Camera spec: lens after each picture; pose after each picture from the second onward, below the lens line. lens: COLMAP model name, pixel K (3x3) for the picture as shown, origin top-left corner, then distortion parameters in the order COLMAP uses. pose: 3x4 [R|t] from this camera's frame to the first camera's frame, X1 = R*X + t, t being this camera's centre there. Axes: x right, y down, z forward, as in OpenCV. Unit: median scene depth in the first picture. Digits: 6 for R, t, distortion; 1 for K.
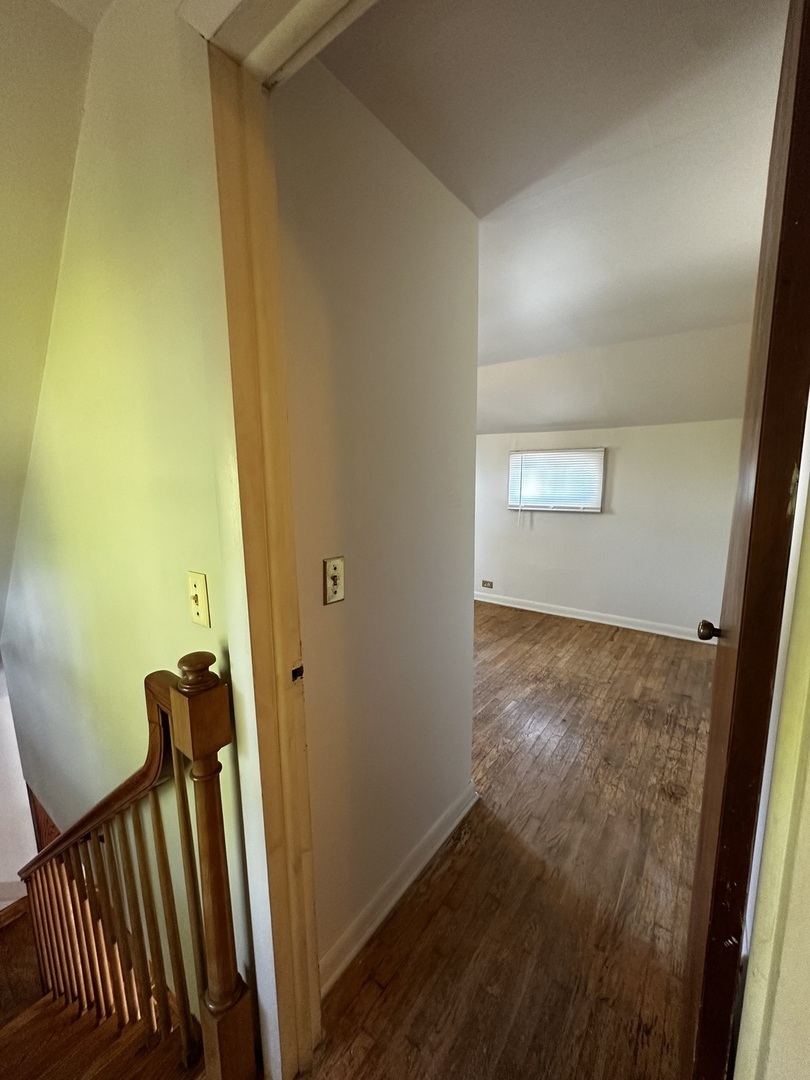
lens RADIAL K [[430.8, 0, 405.0], [0, 430.8, 539.6], [0, 0, 1]] dist [-0.004156, 0.000996]
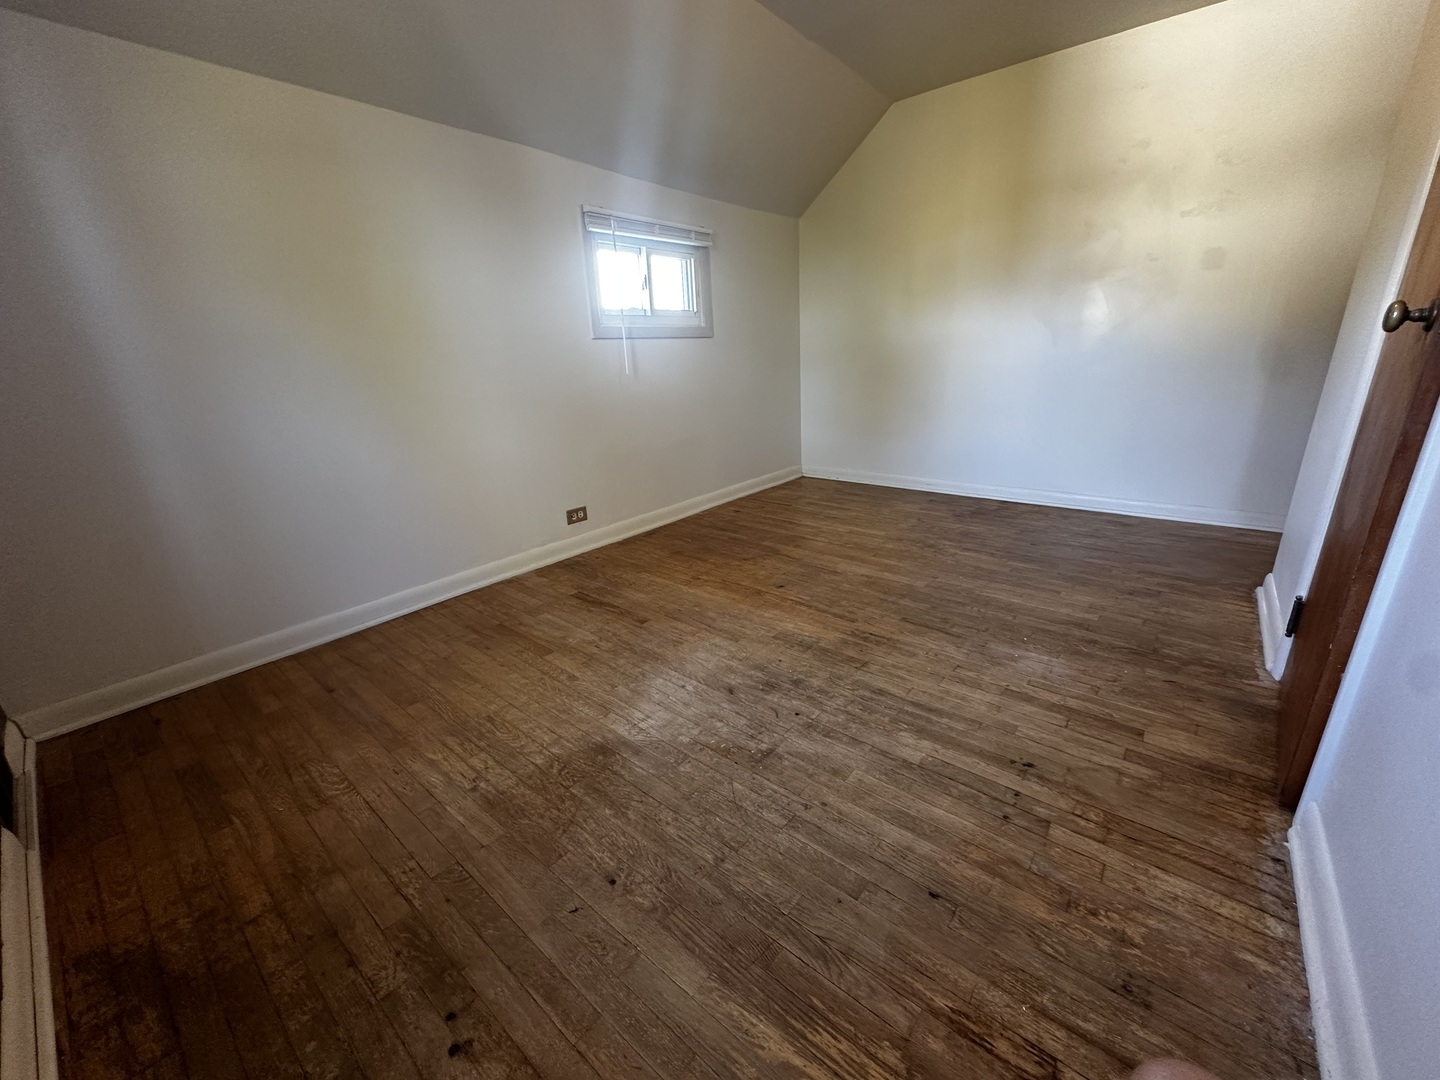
lens RADIAL K [[574.4, 0, 720.9], [0, 574.4, 539.3], [0, 0, 1]] dist [-0.004156, 0.000996]
pose [[0.051909, -0.307503, 0.950130, -0.506601], [0.192319, 0.936682, 0.292643, -0.029788], [-0.979959, 0.167537, 0.107761, 1.010003]]
